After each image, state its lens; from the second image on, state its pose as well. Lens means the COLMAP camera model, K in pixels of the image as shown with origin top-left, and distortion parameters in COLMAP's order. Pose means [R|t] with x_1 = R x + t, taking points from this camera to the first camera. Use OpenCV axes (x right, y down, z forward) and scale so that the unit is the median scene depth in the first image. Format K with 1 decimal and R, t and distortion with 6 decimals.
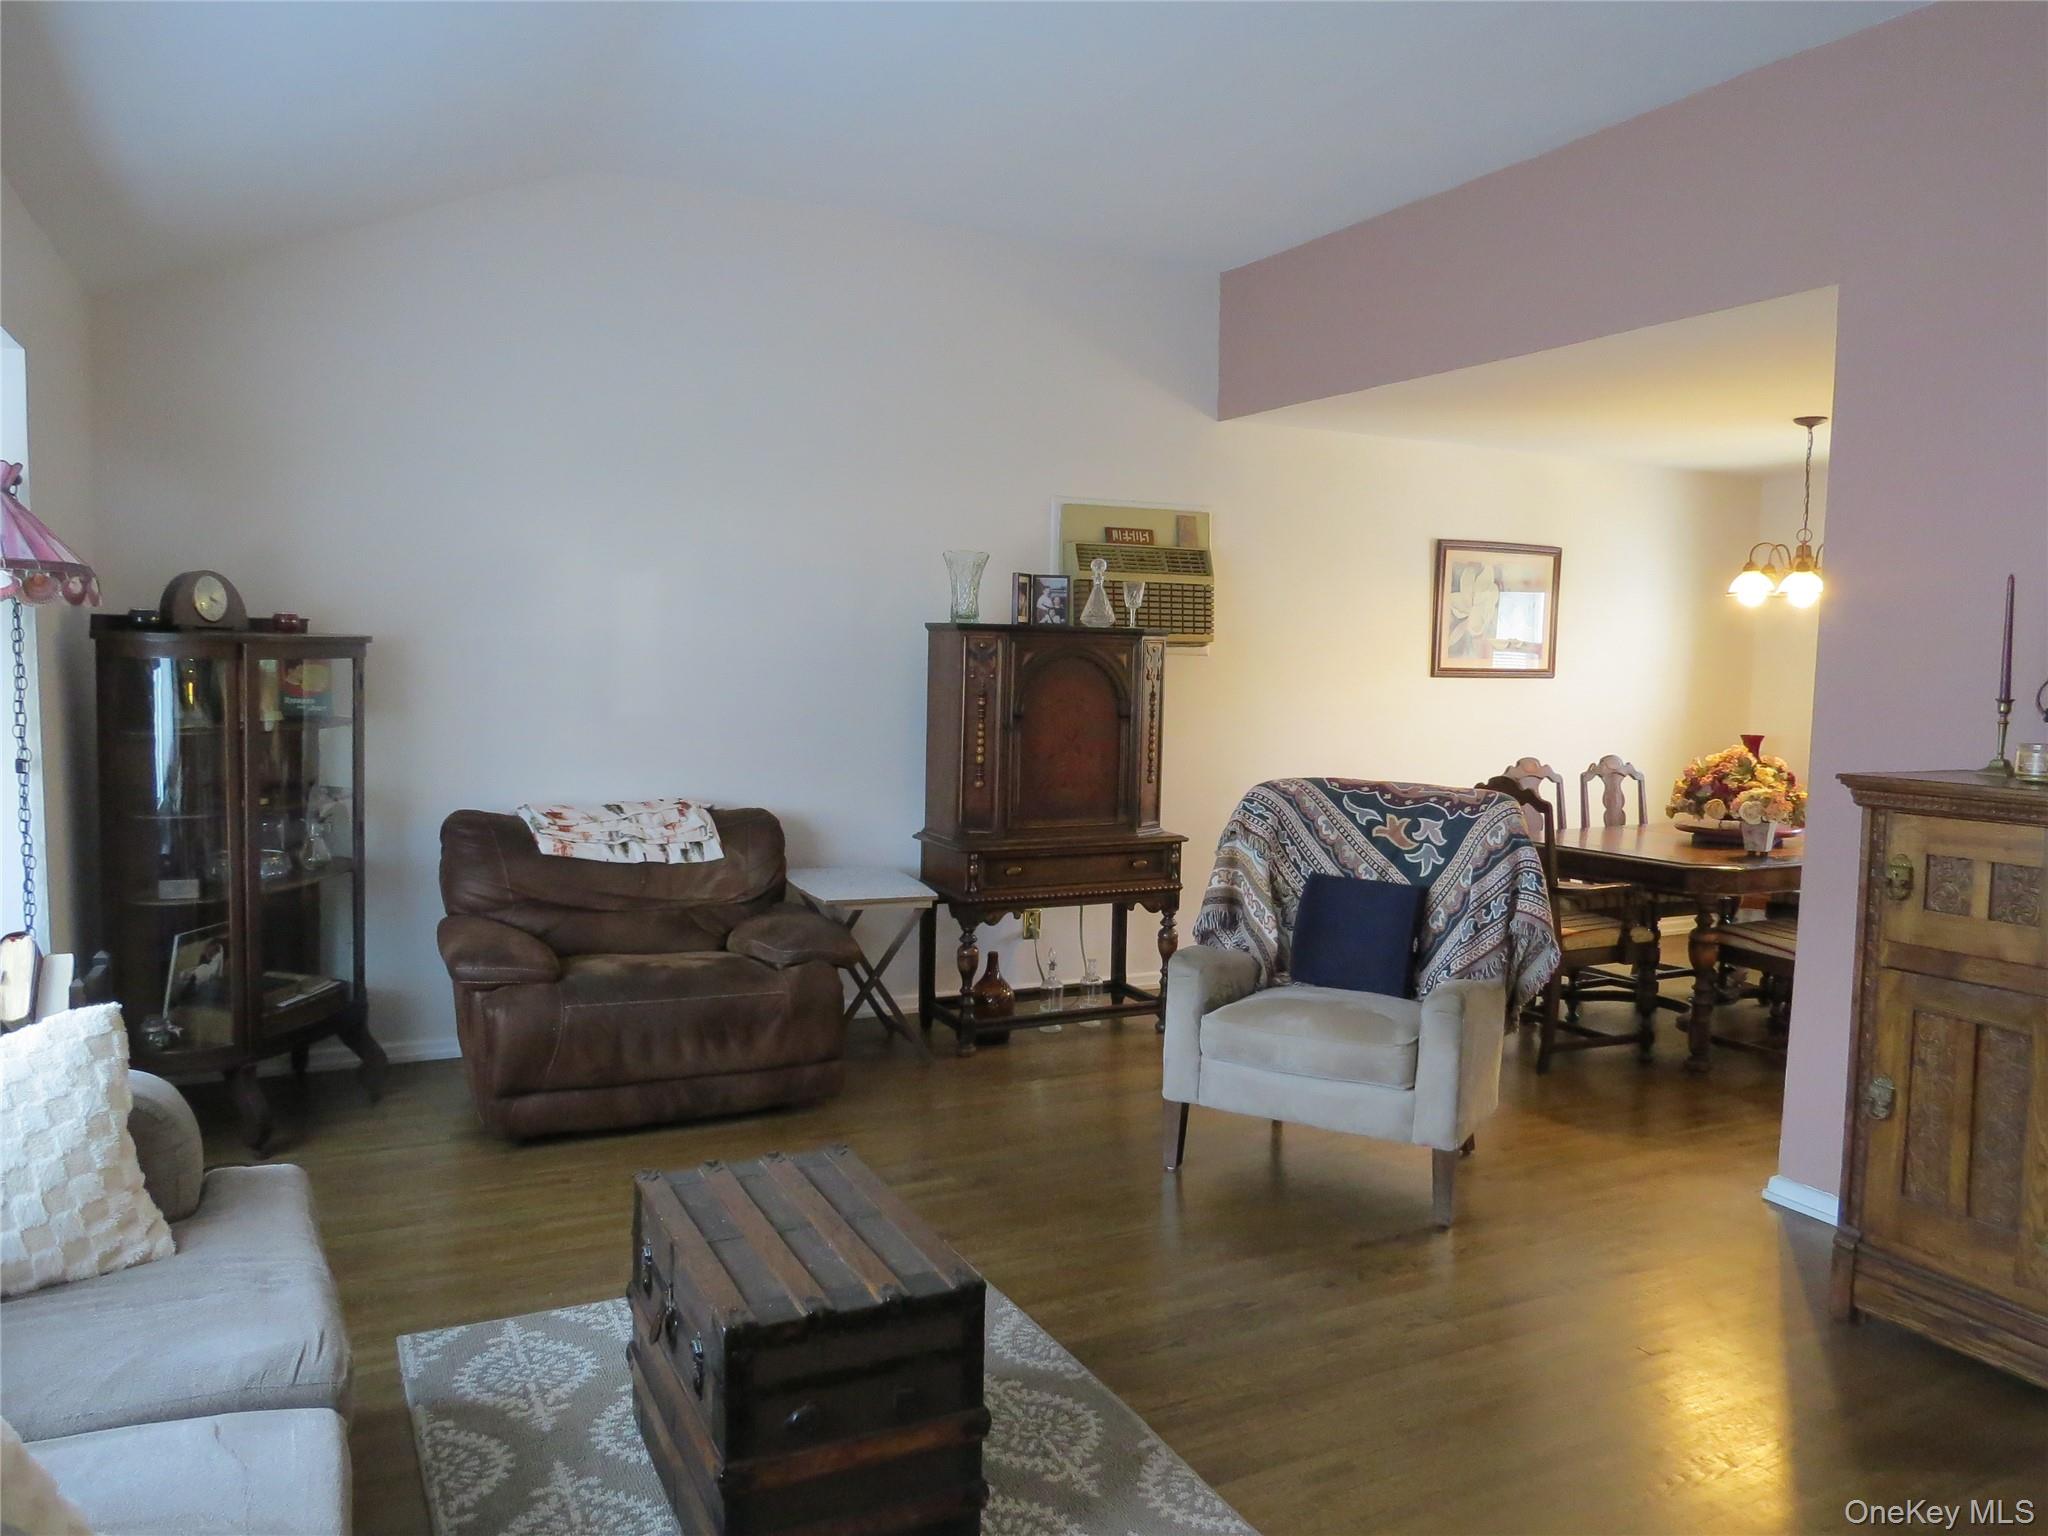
lens RADIAL K [[1468.0, 0, 1023.1], [0, 1468.0, 763.1], [0, 0, 1]] dist [-0.012394, 0.001708]
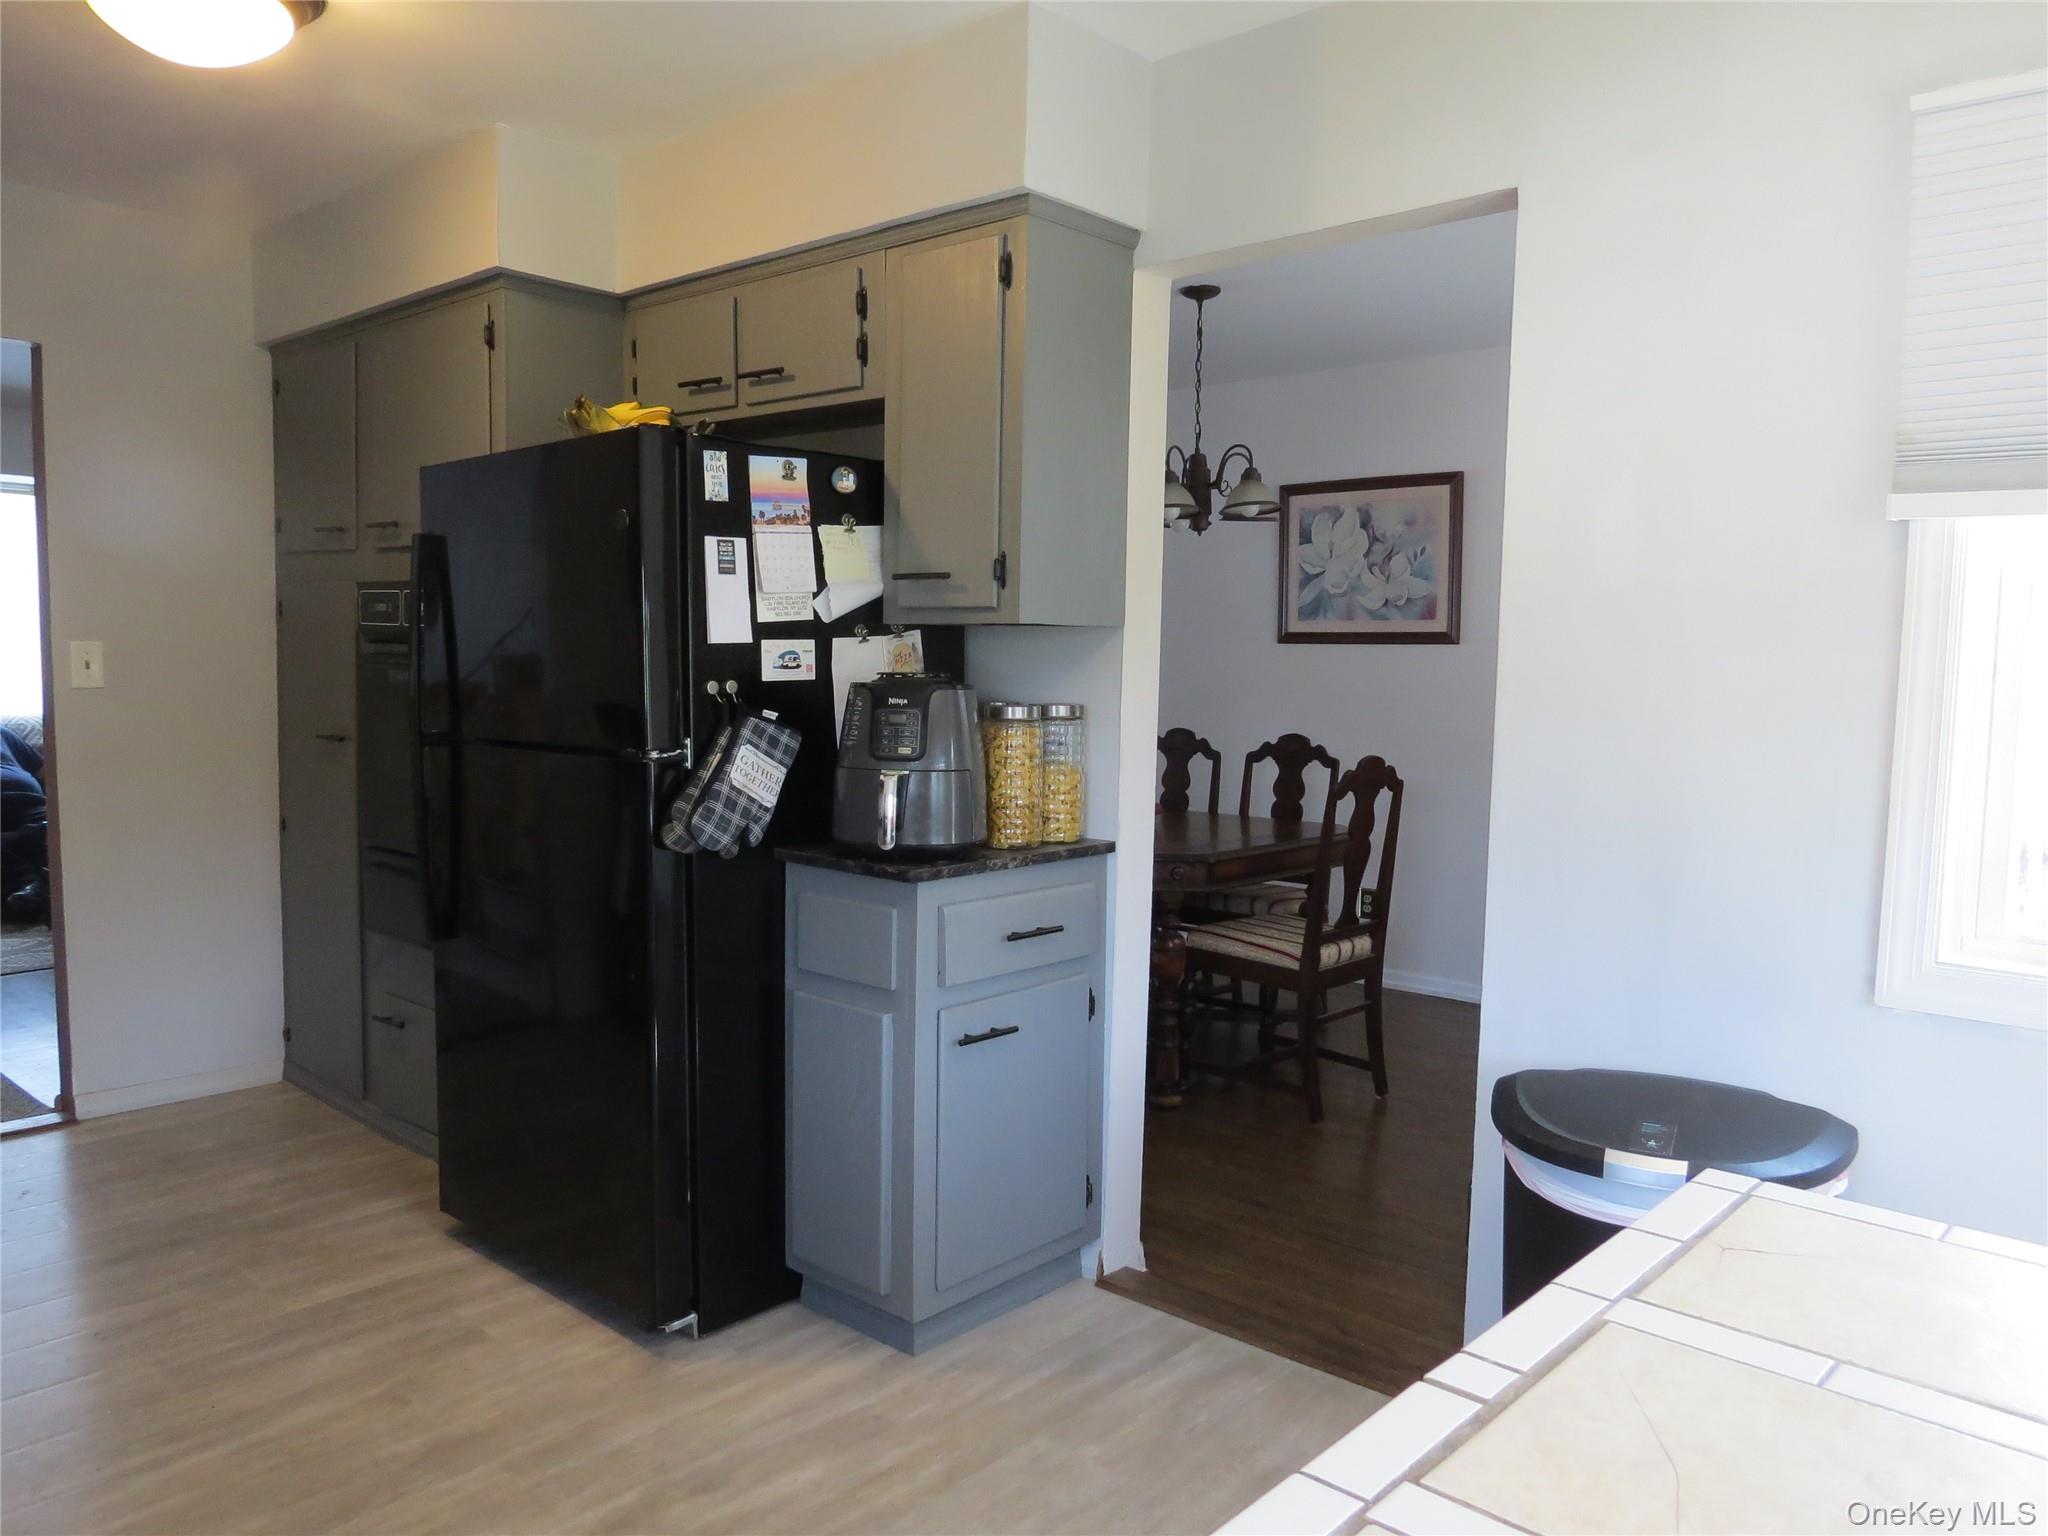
lens RADIAL K [[1468.0, 0, 1023.8], [0, 1468.0, 766.5], [0, 0, 1]] dist [-0.012394, 0.001708]
pose [[0.378438, 0.051599, -0.924187, 1.026072], [-0.078527, 0.996635, 0.023488, 0.005121], [0.922290, 0.063685, 0.381216, 0.532565]]
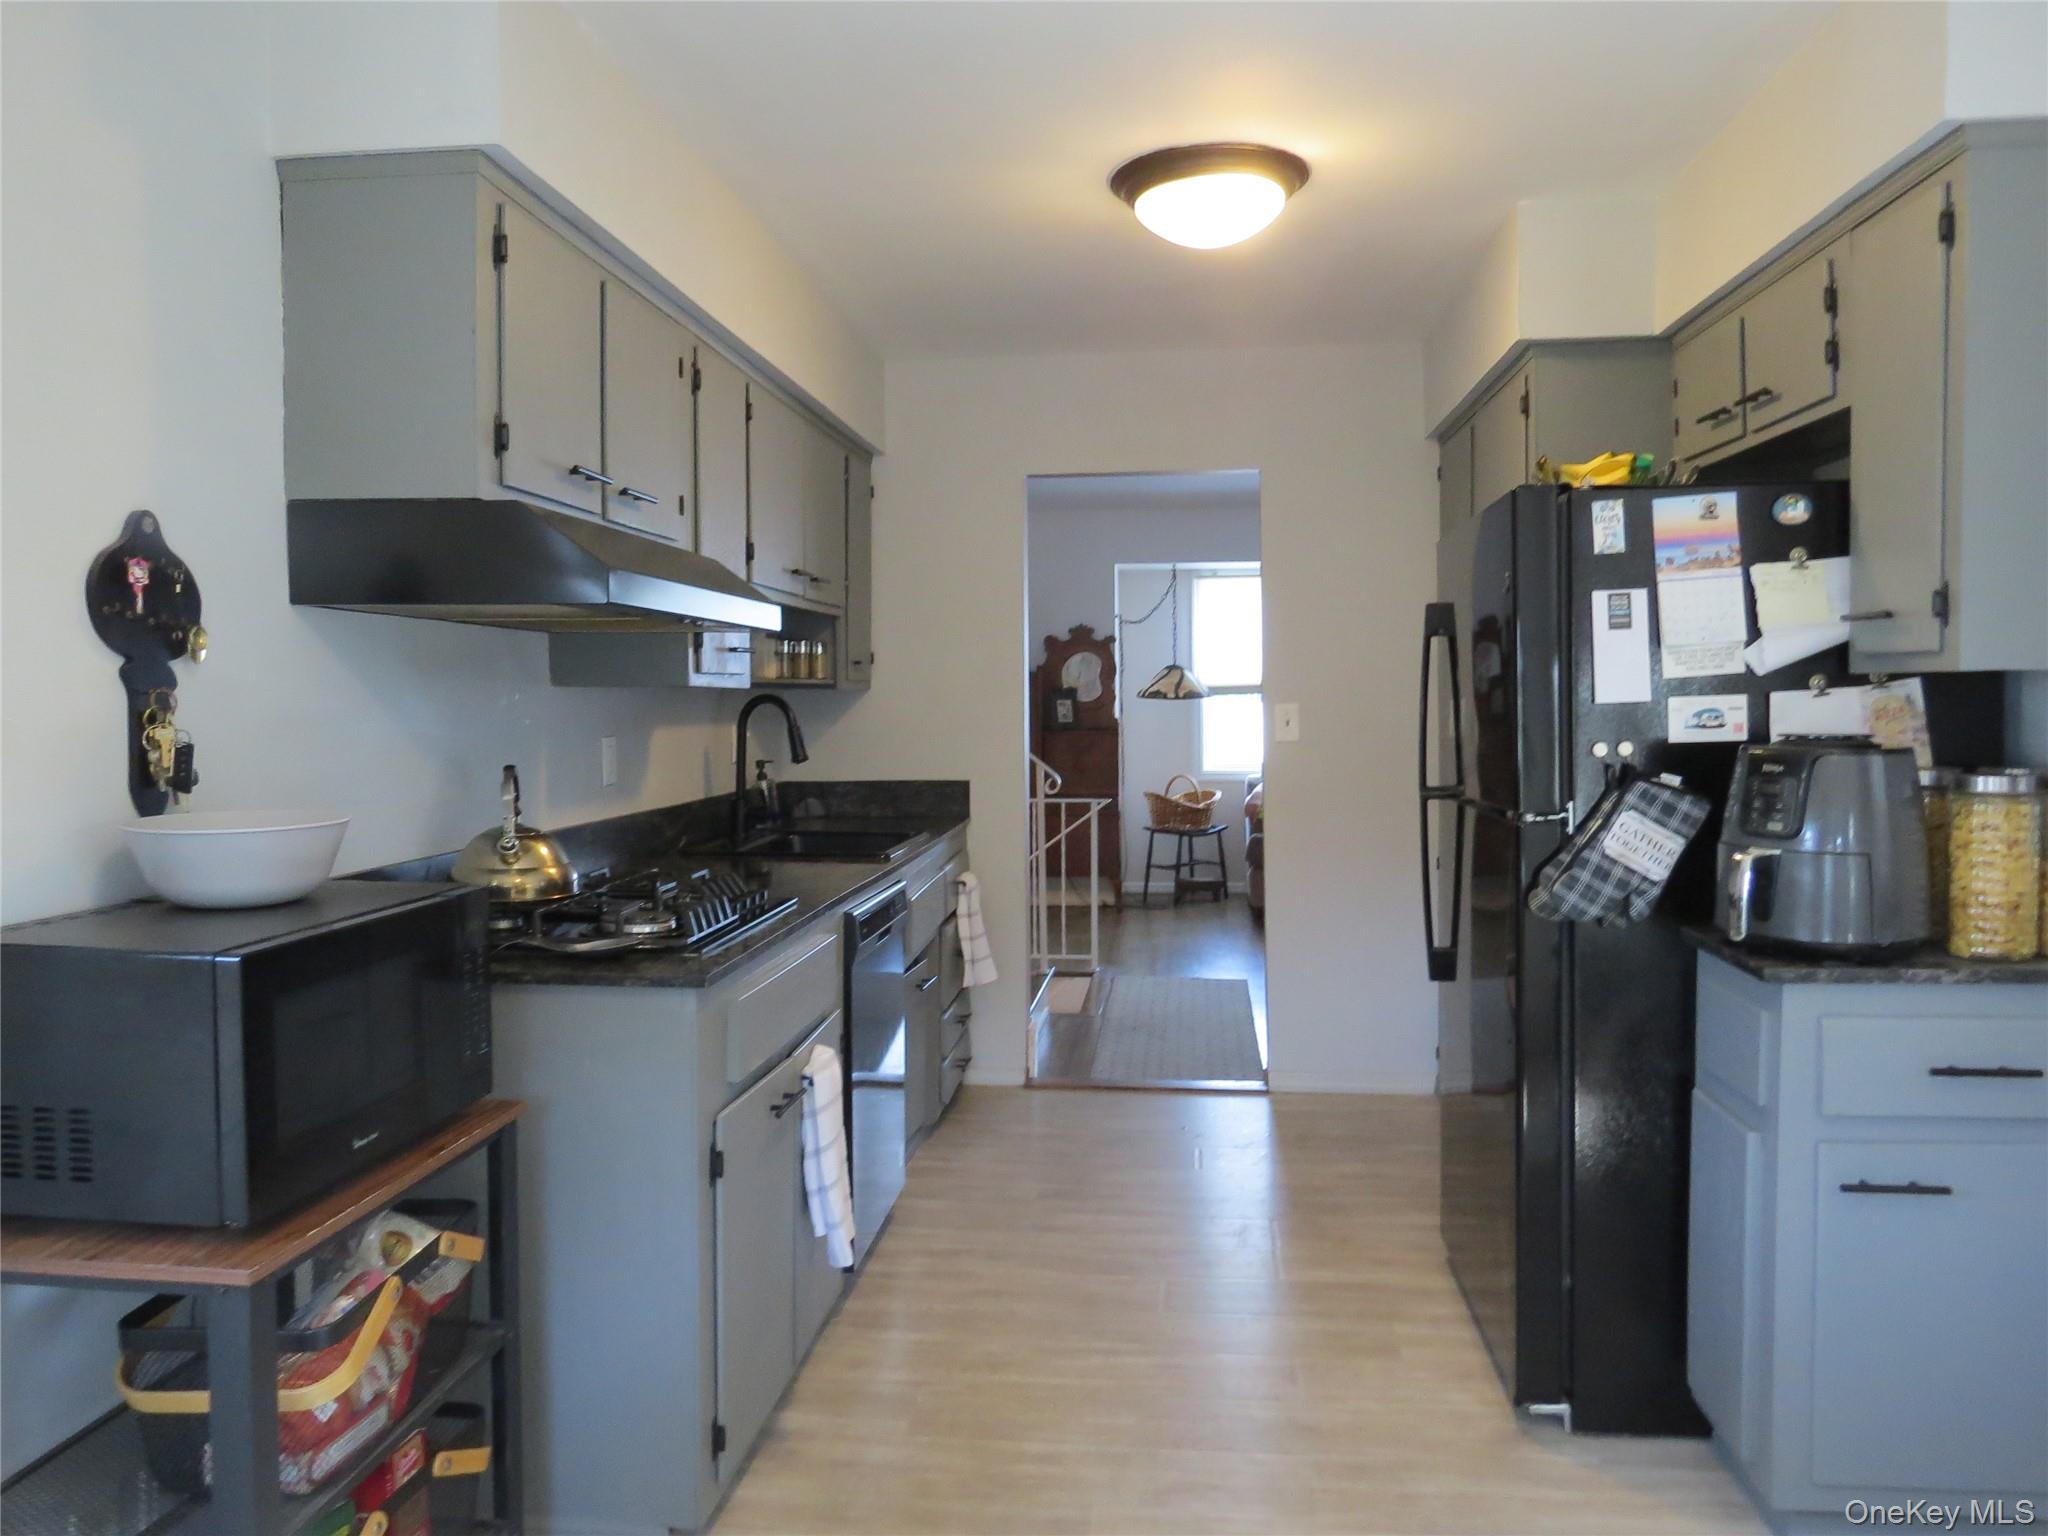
lens RADIAL K [[1468.0, 0, 1021.5], [0, 1468.0, 767.0], [0, 0, 1]] dist [-0.012394, 0.001708]
pose [[-0.531410, 0.024954, -0.846747, 1.021586], [-0.066801, 0.995219, 0.071253, -0.030431], [0.844477, 0.094428, -0.527202, 0.824052]]
